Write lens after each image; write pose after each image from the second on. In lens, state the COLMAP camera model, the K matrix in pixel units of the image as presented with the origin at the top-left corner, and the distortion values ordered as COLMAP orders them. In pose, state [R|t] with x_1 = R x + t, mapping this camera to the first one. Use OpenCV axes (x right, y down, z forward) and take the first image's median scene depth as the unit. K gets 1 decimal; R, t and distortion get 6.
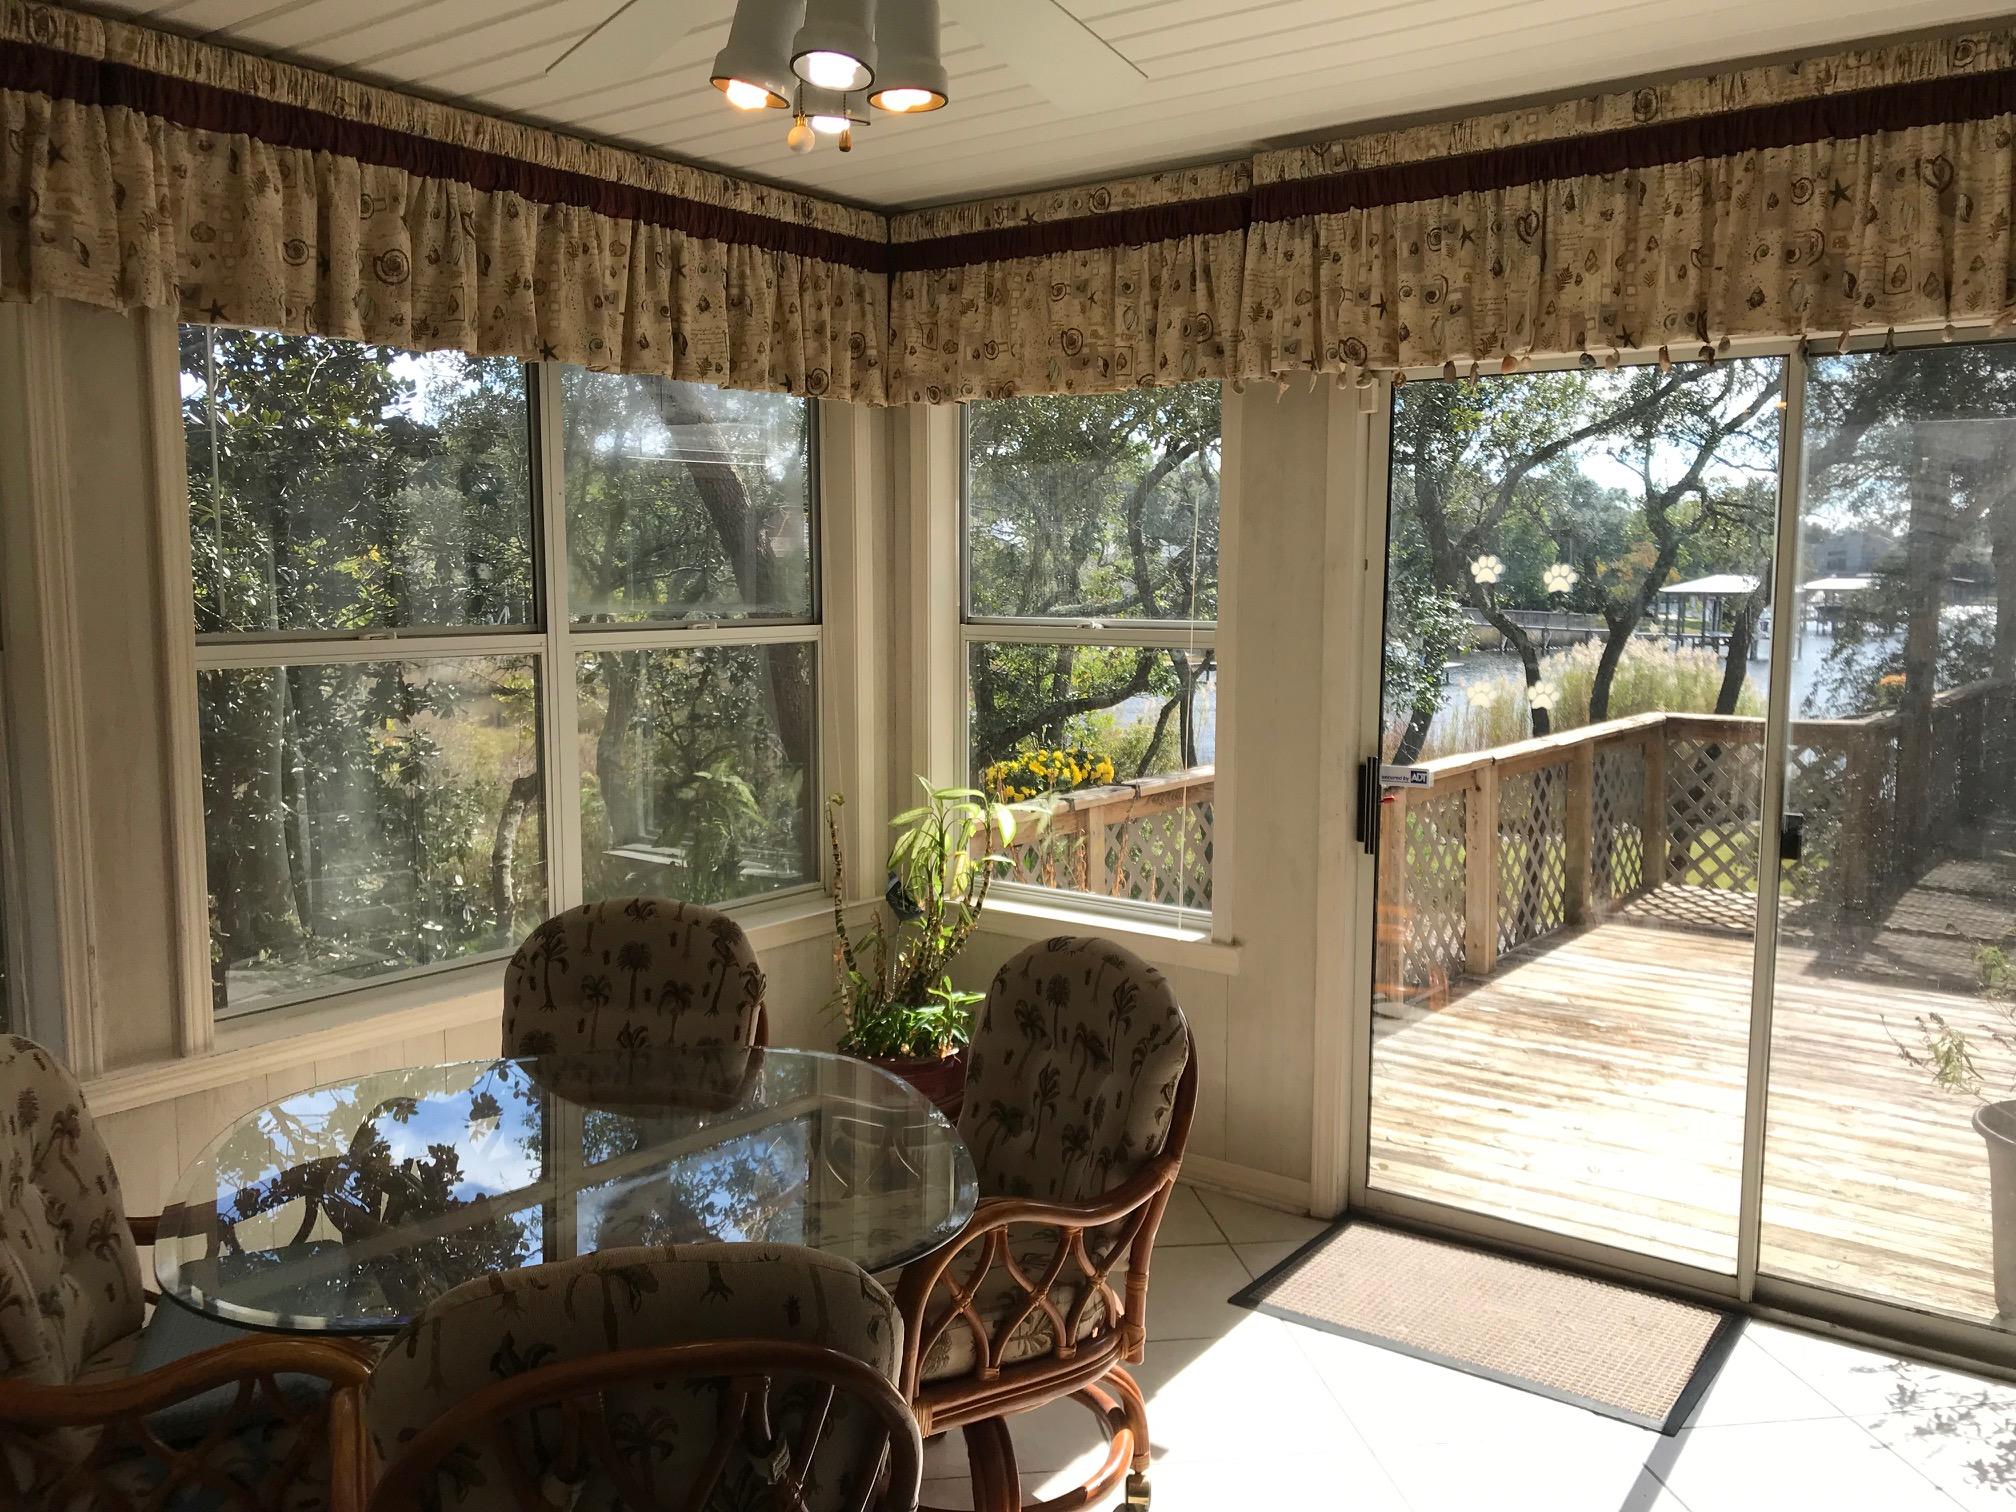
lens RADIAL K [[1649.6, 0, 1019.5], [0, 1649.6, 762.6], [0, 0, 1]] dist [0.047286, -0.064388]
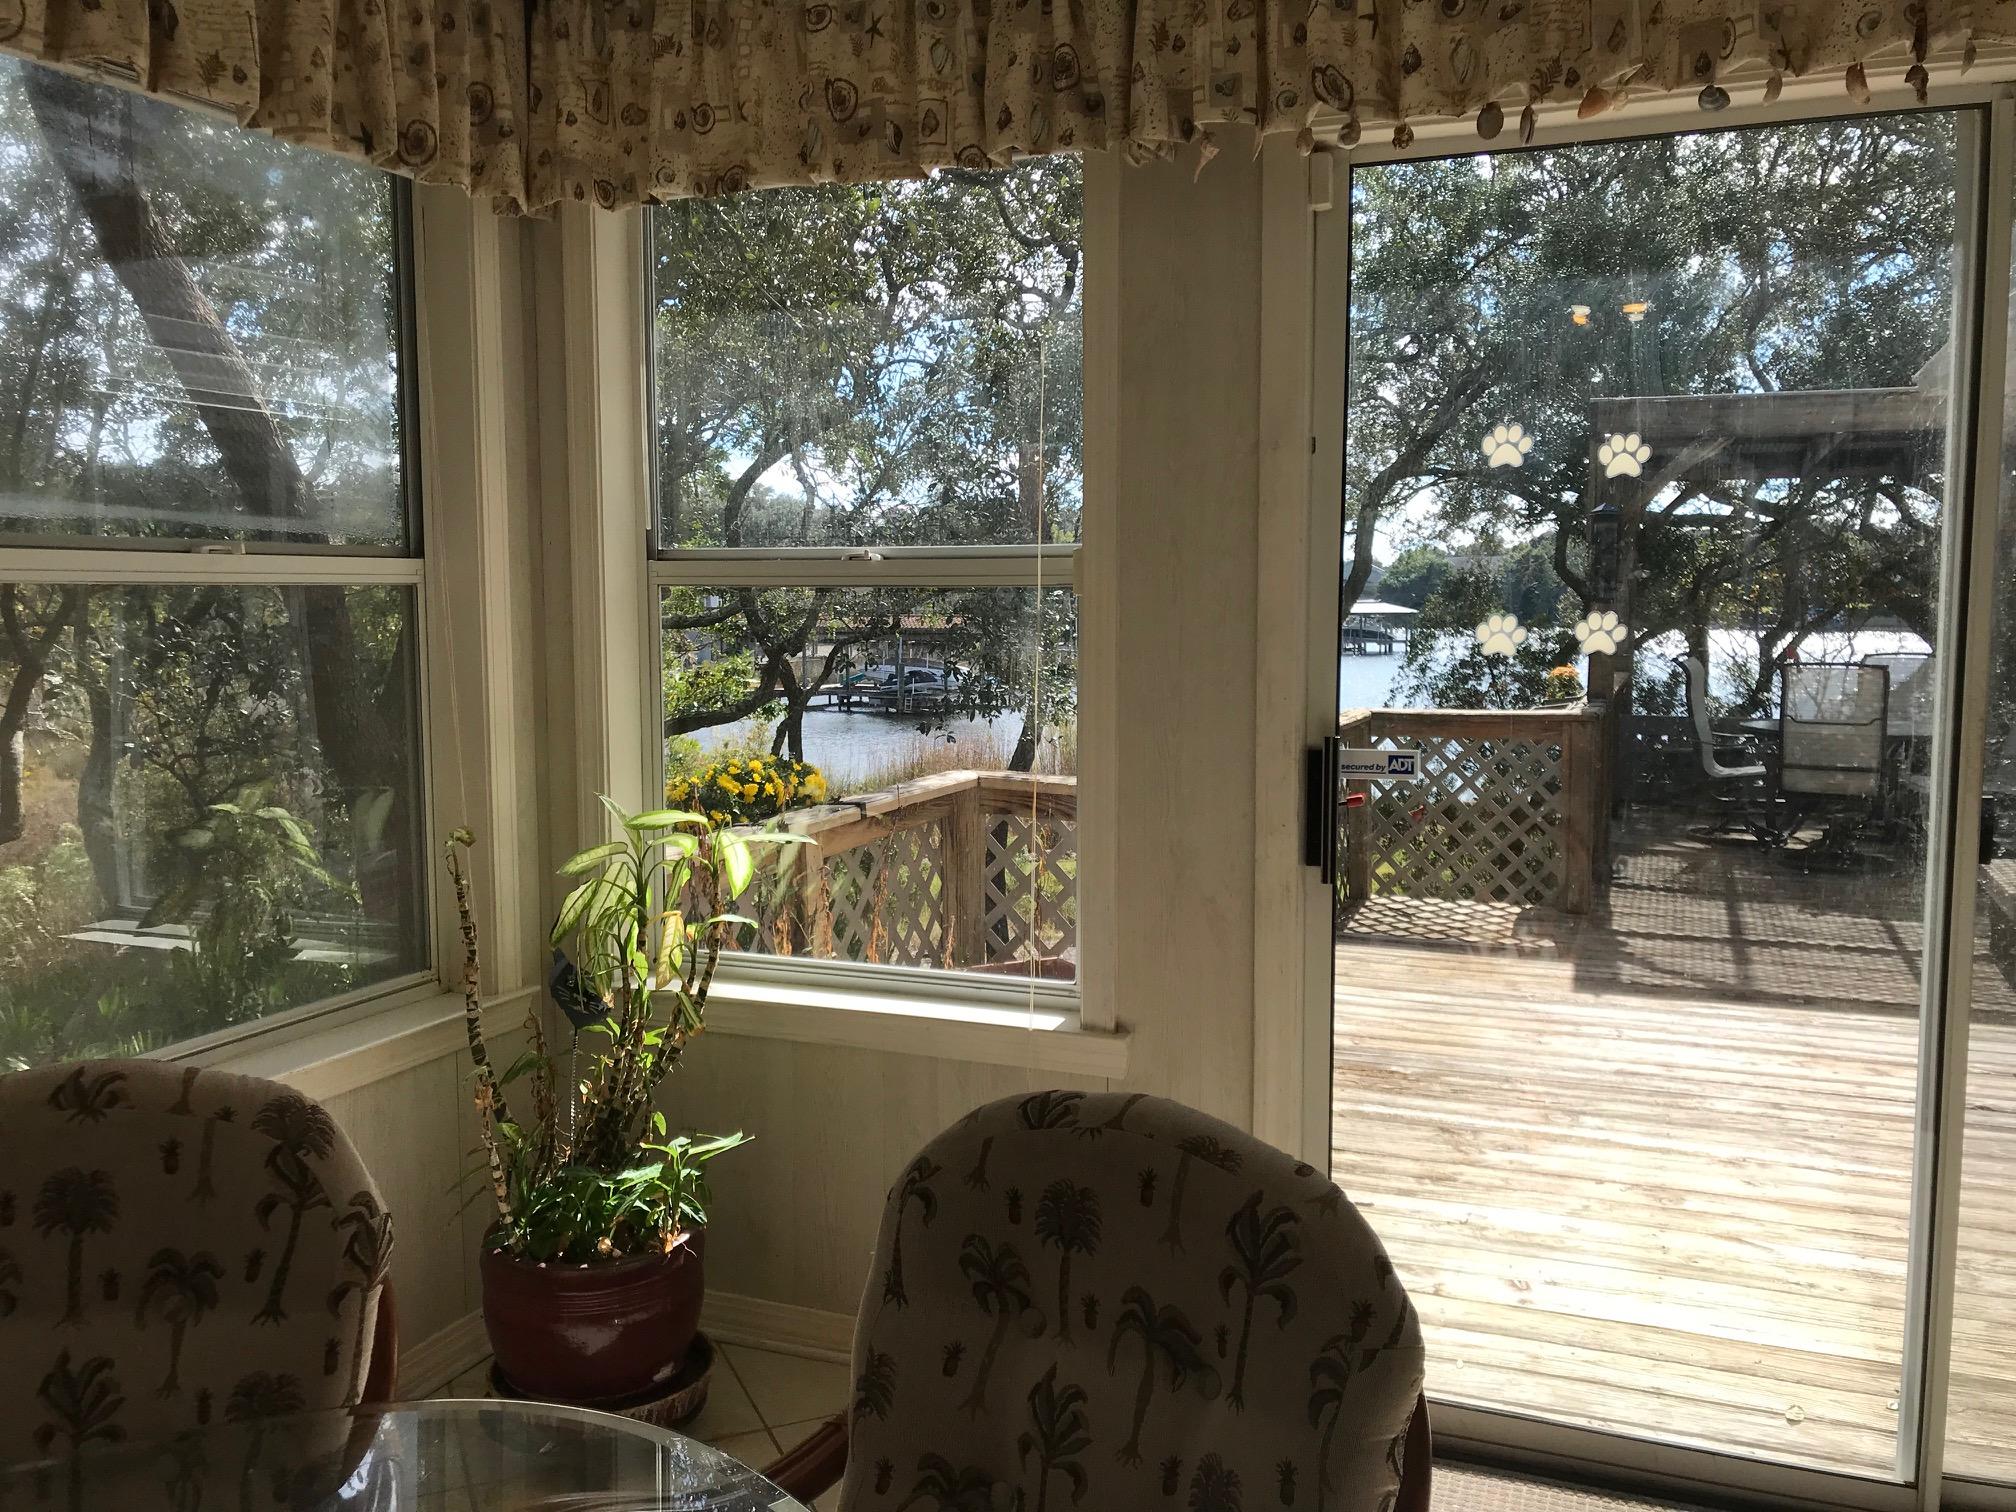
lens RADIAL K [[1649.6, 0, 1000.9], [0, 1649.6, 749.3], [0, 0, 1]] dist [0.047286, -0.064388]
pose [[0.967821, -0.028372, 0.250036, -0.073184], [0.034629, 0.999187, -0.020661, 0.009961], [-0.249246, 0.028655, 0.968016, 0.364648]]
